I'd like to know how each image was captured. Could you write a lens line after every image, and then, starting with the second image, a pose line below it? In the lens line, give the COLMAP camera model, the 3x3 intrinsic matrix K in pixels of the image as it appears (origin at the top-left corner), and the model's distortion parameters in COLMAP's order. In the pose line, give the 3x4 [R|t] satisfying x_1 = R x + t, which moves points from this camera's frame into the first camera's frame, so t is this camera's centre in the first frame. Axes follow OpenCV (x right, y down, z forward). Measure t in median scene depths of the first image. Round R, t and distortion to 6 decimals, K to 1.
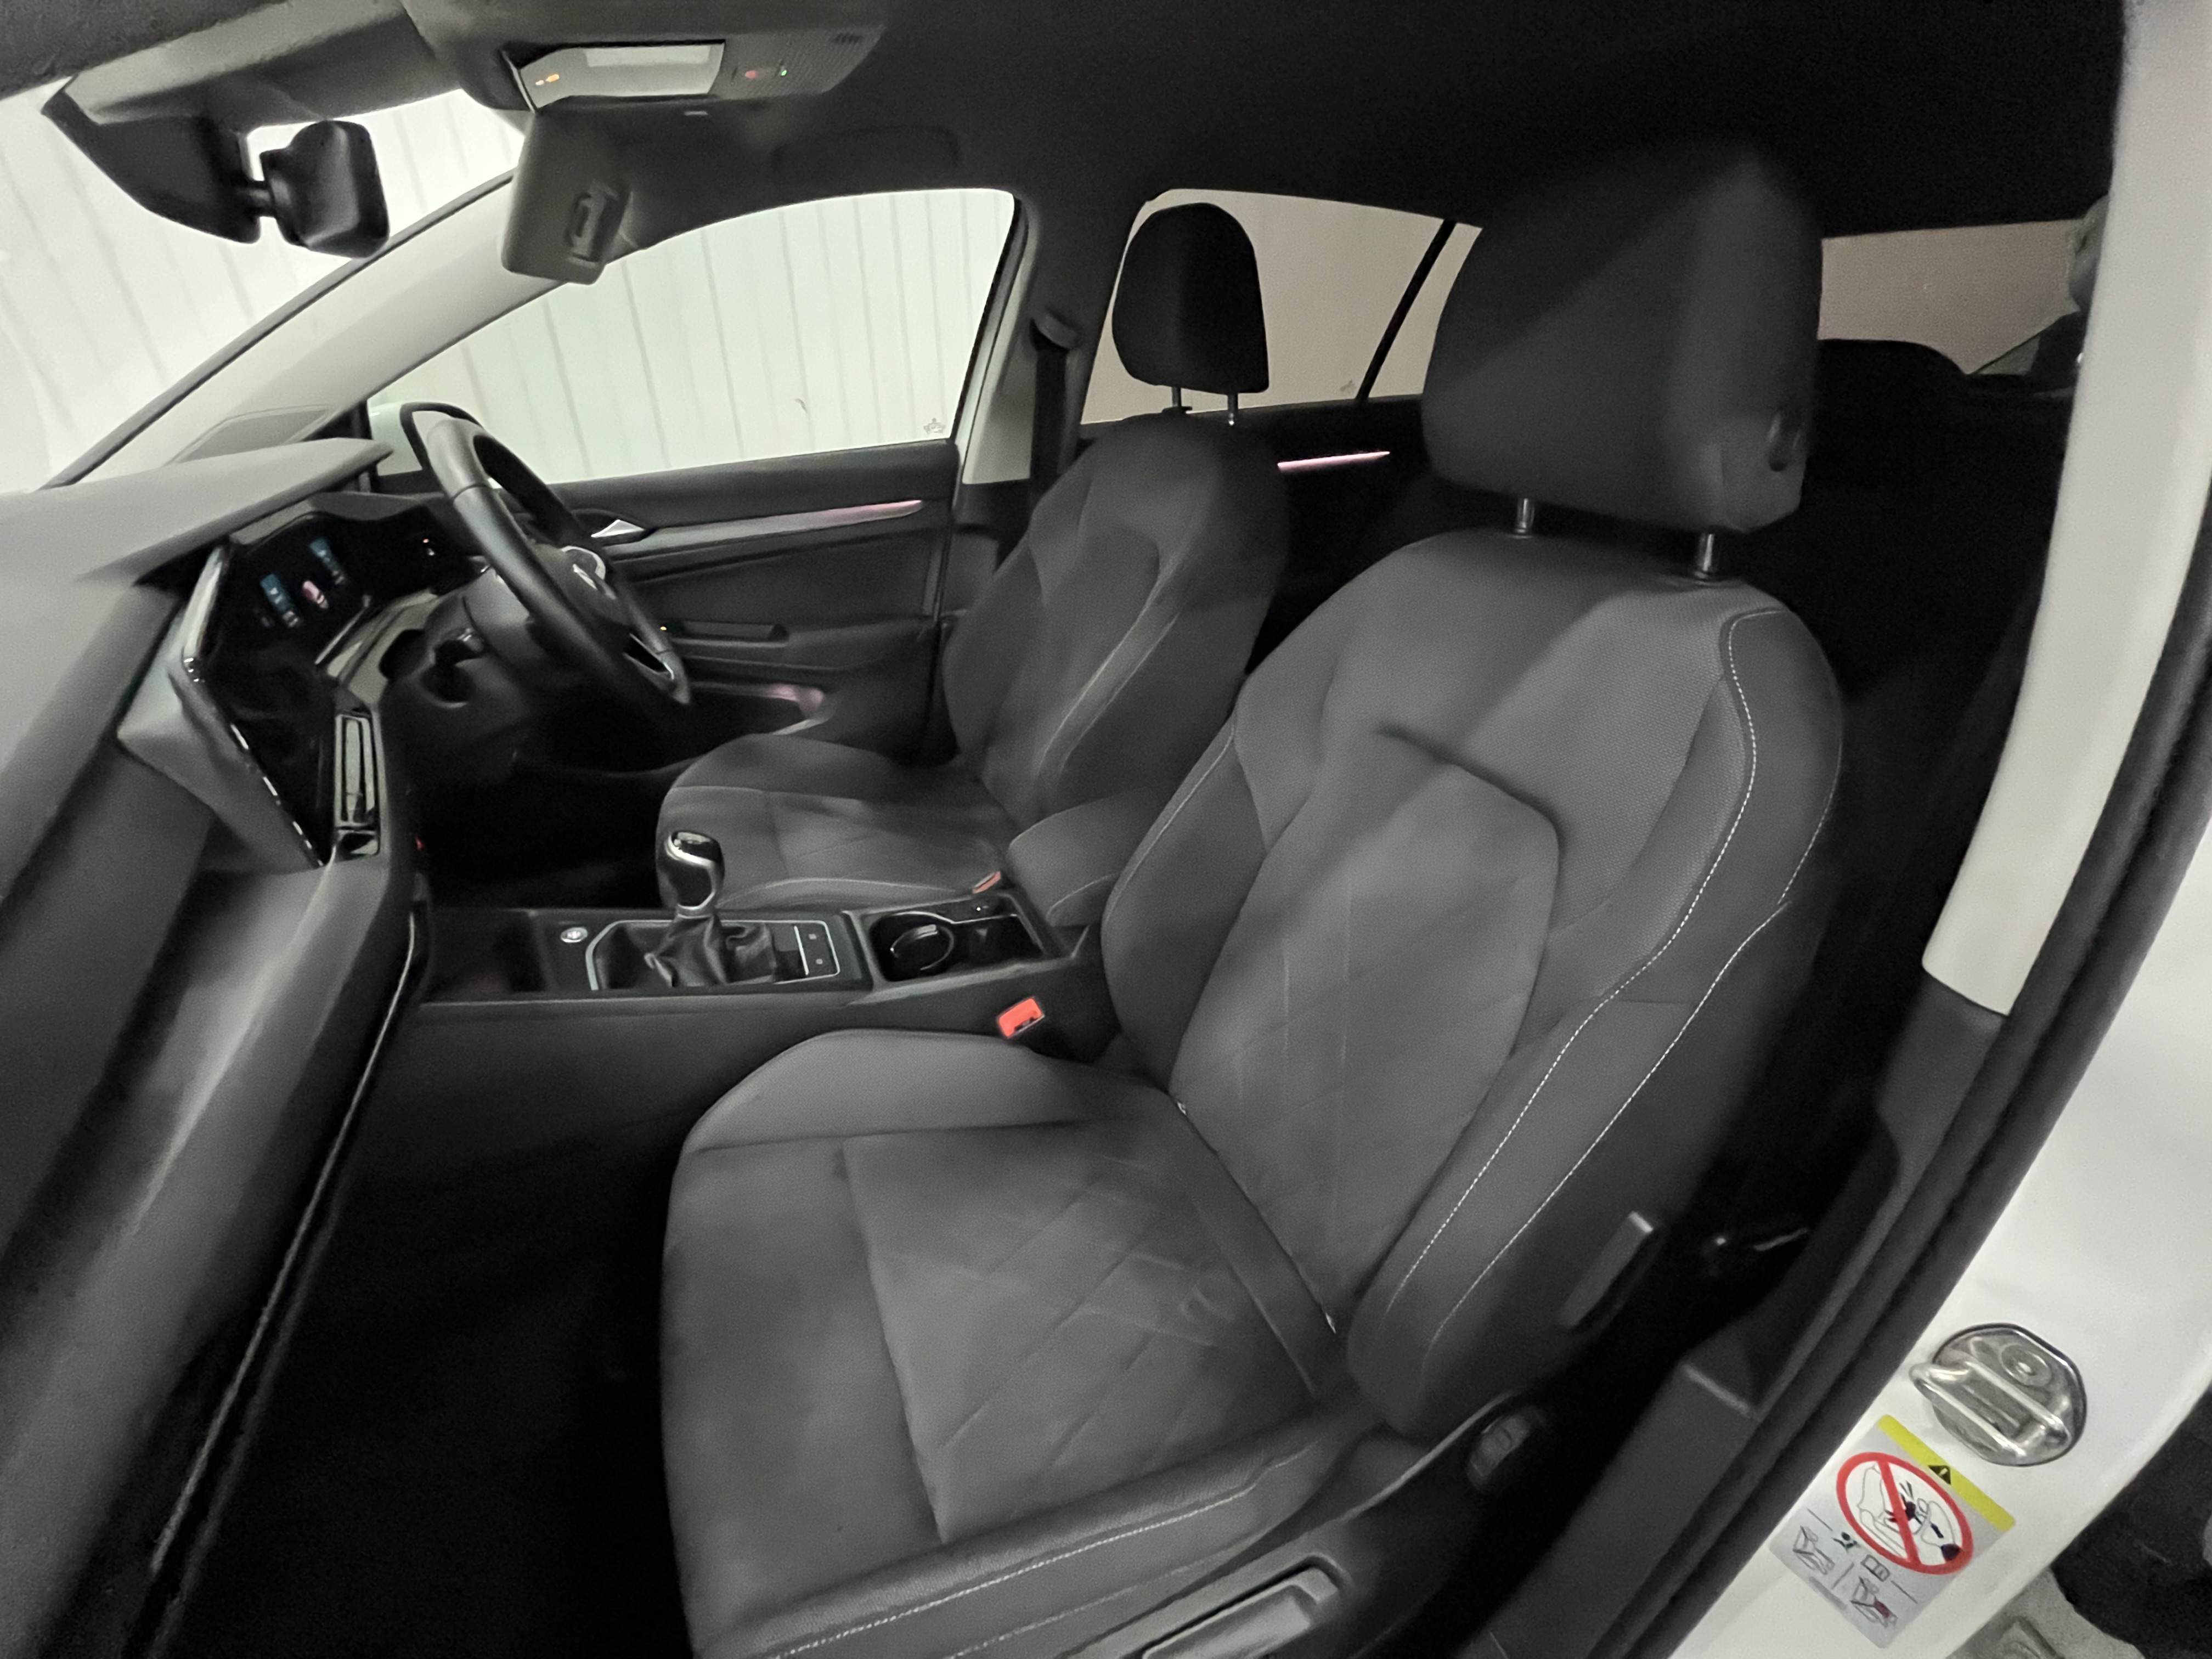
lens RADIAL K [[884.5, 0, 1101.6], [0, 884.5, 824.5], [0, 0, 1]] dist [-0.007545, -0.000119]
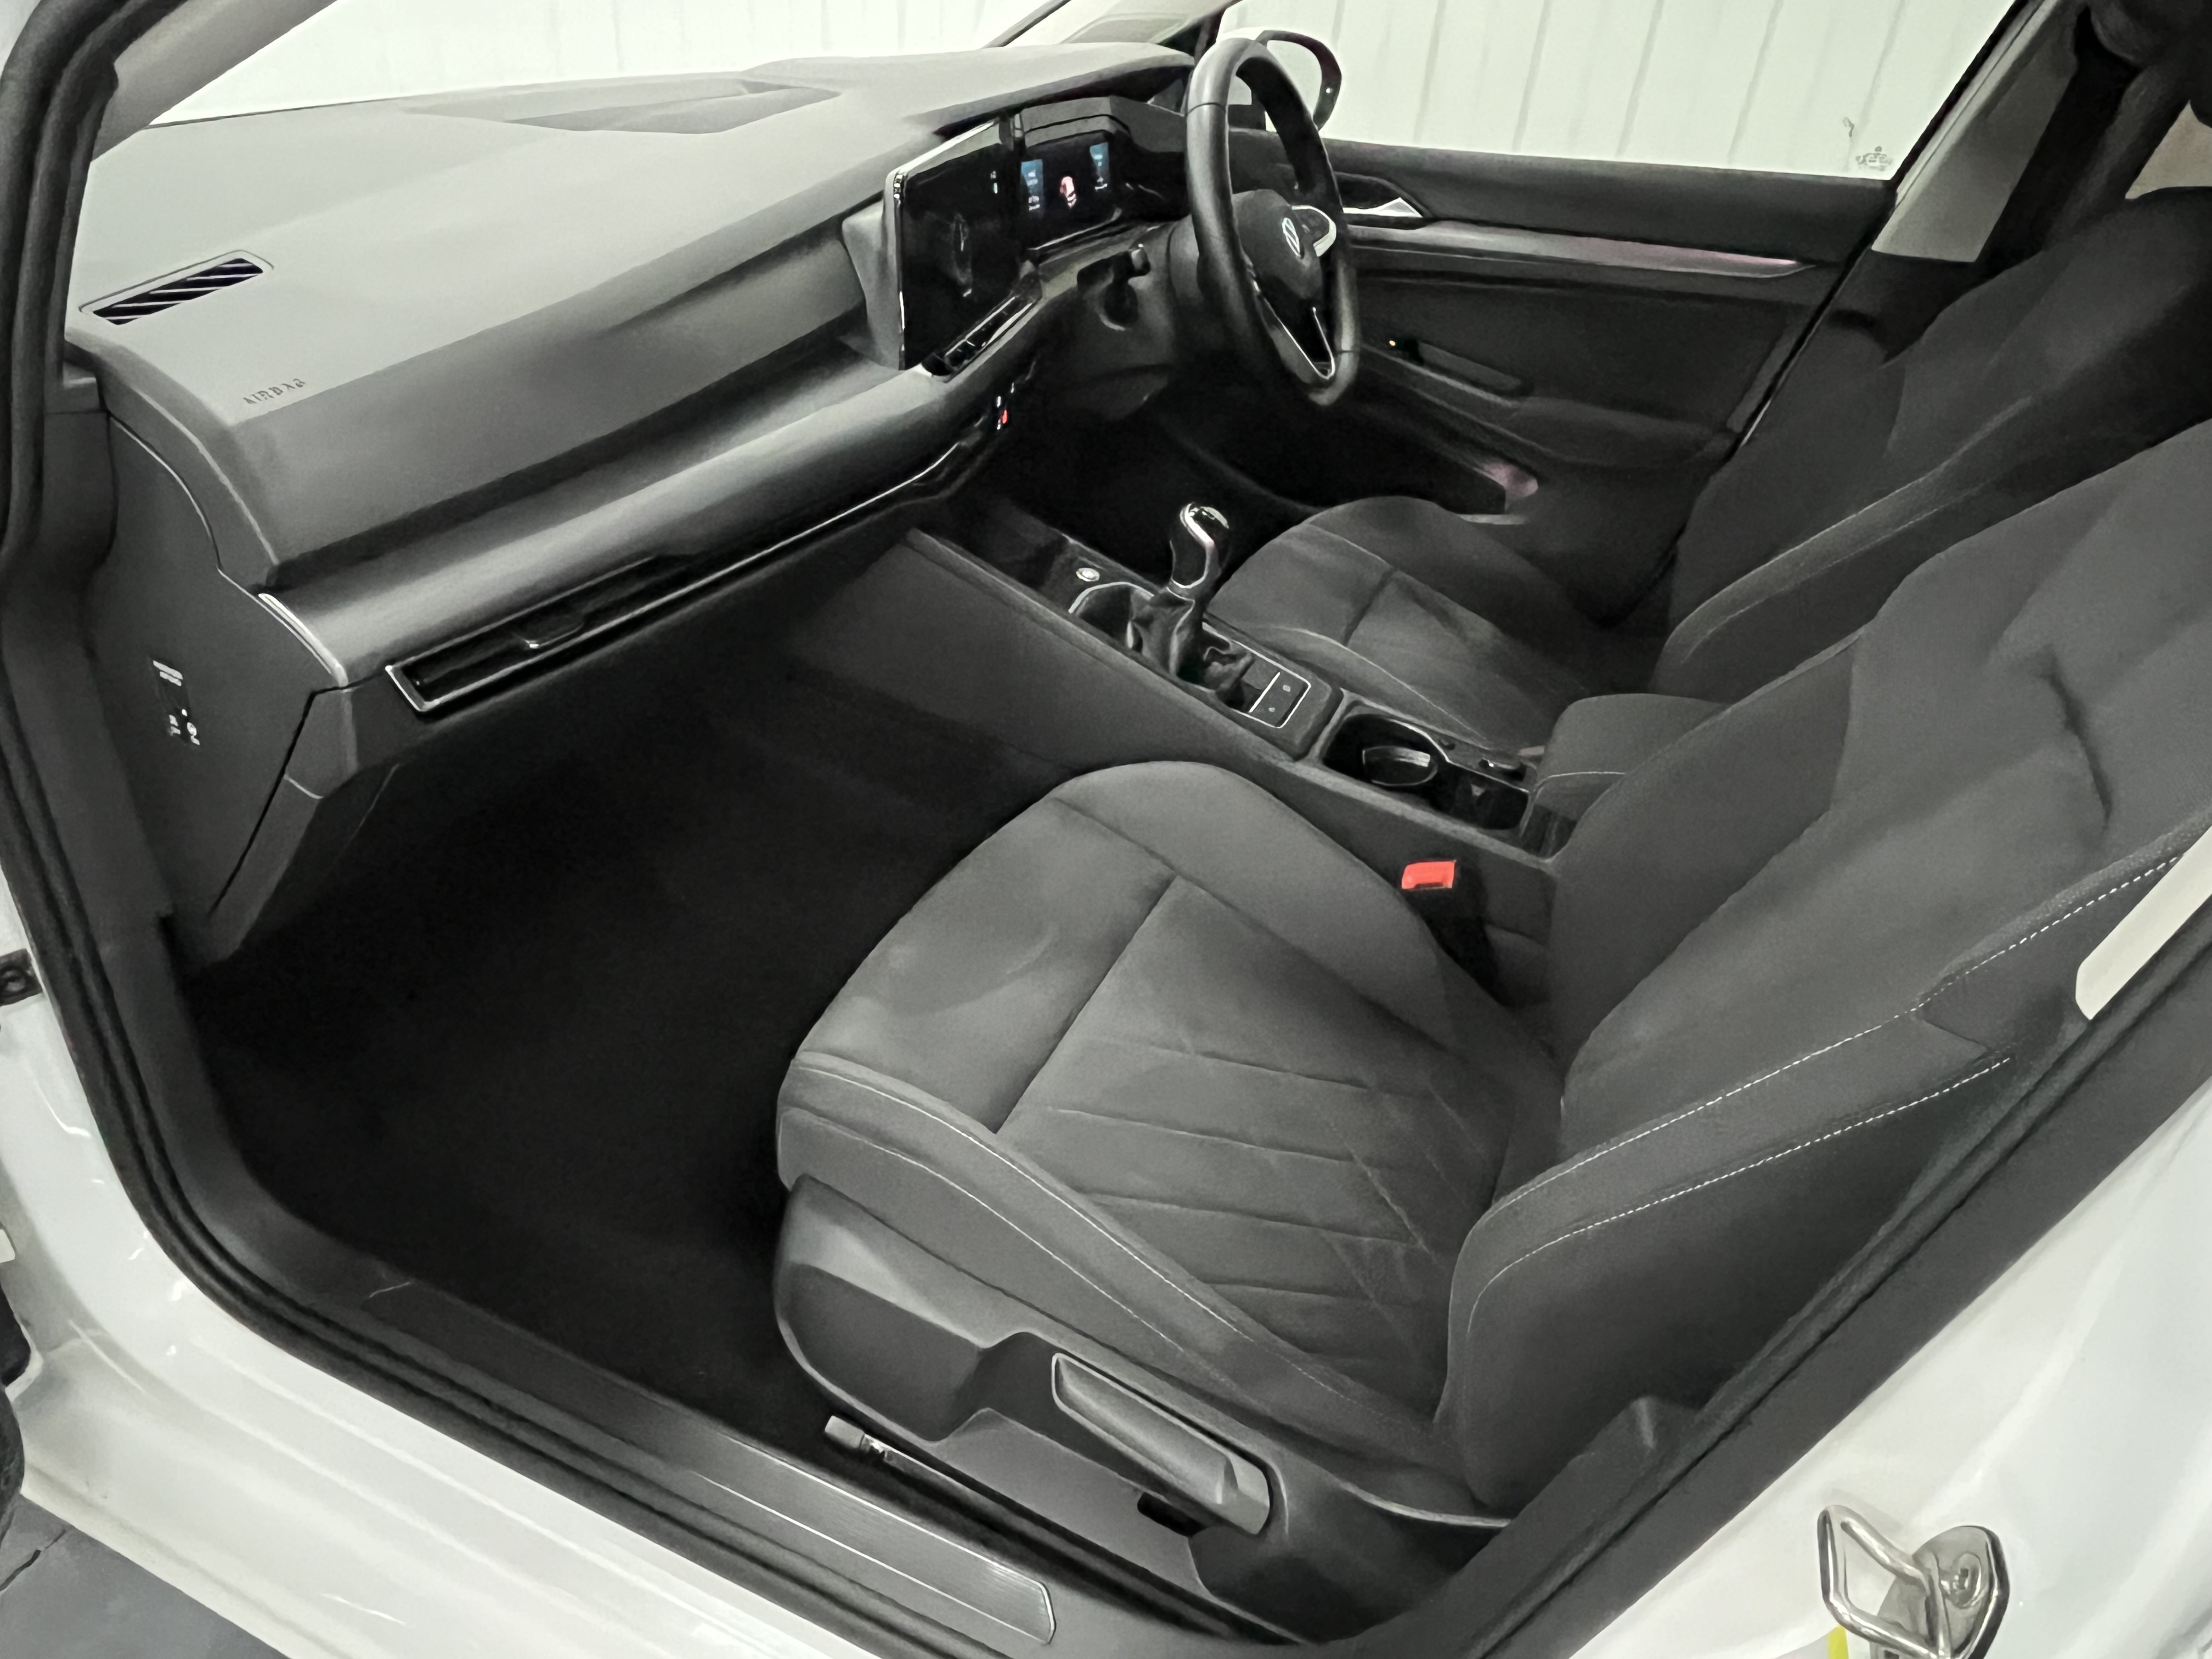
lens RADIAL K [[1354.8, 0, 1094.6], [0, 1354.8, 822.3], [0, 0, 1]] dist [-0.003020, -0.002678]
pose [[0.661573, 0.453182, -0.597450, 0.364093], [-0.434886, 0.880930, 0.186647, 0.072669], [0.610897, 0.136343, 0.779882, -0.106475]]
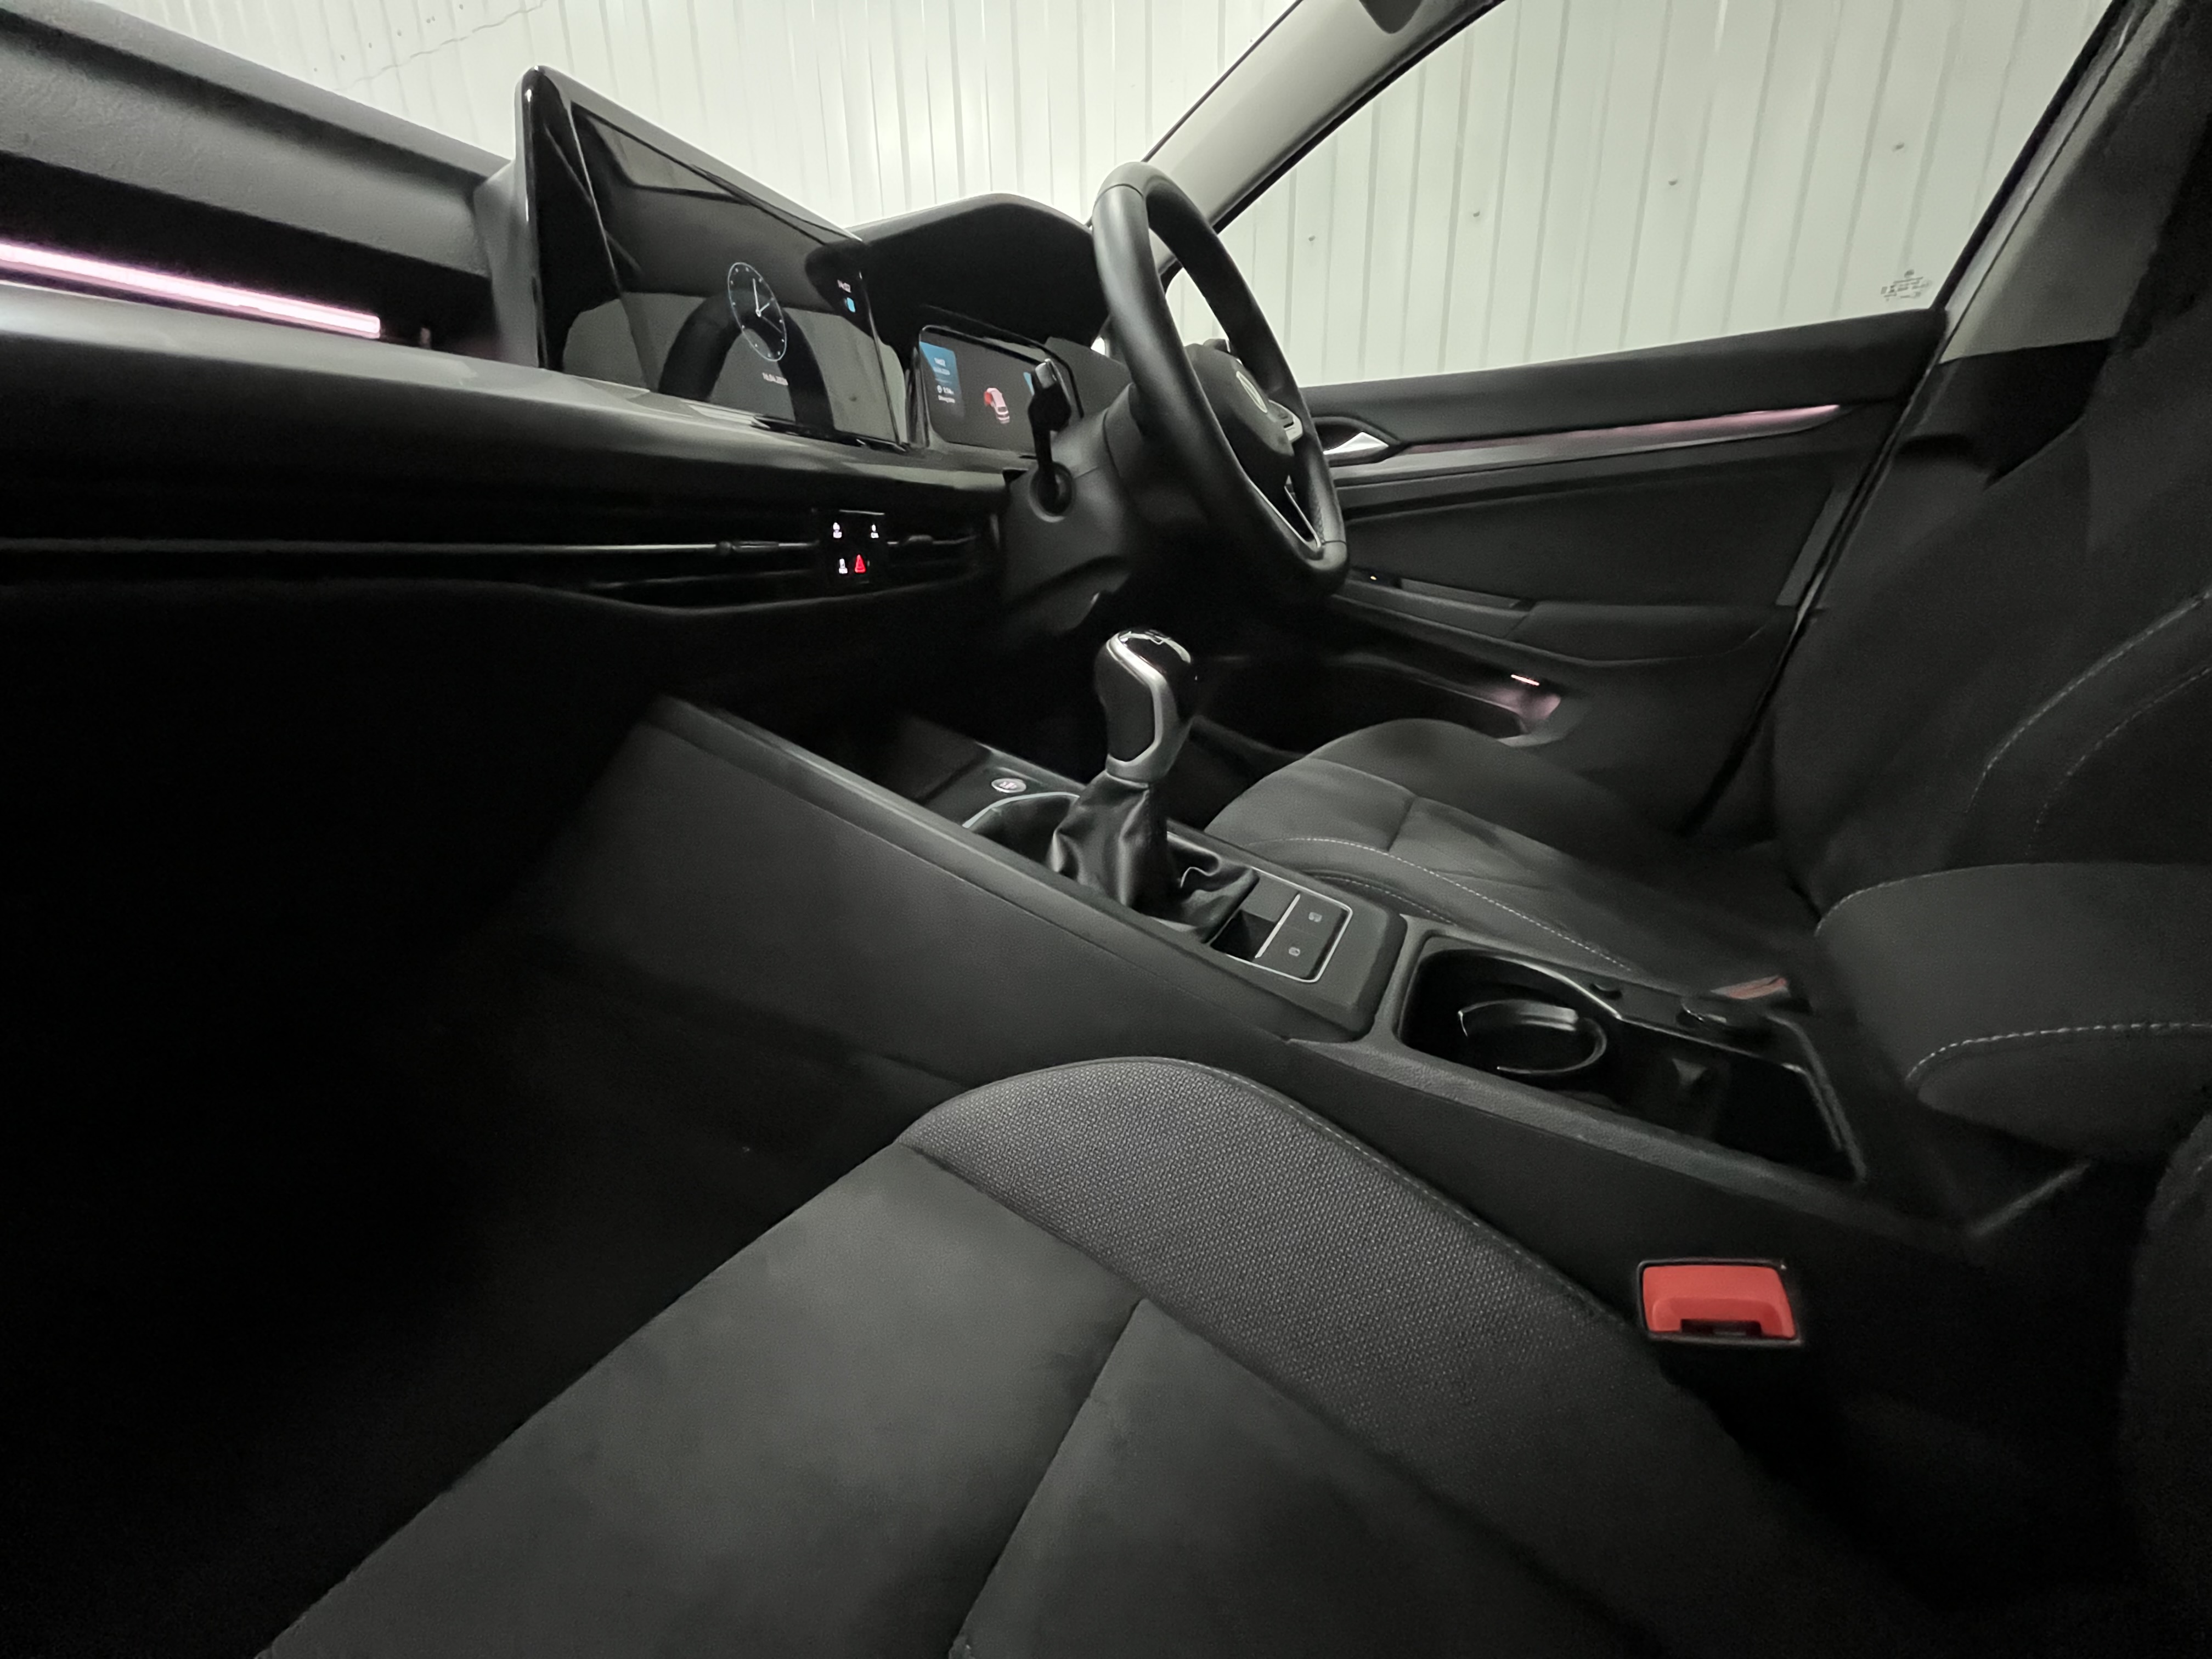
lens RADIAL K [[884.5, 0, 1101.6], [0, 884.5, 824.5], [0, 0, 1]] dist [-0.007545, -0.000119]
pose [[0.634521, 0.217546, -0.741658, -0.028480], [-0.361004, 0.931888, -0.035510, 0.130969], [0.683417, 0.290273, 0.669838, 0.510957]]
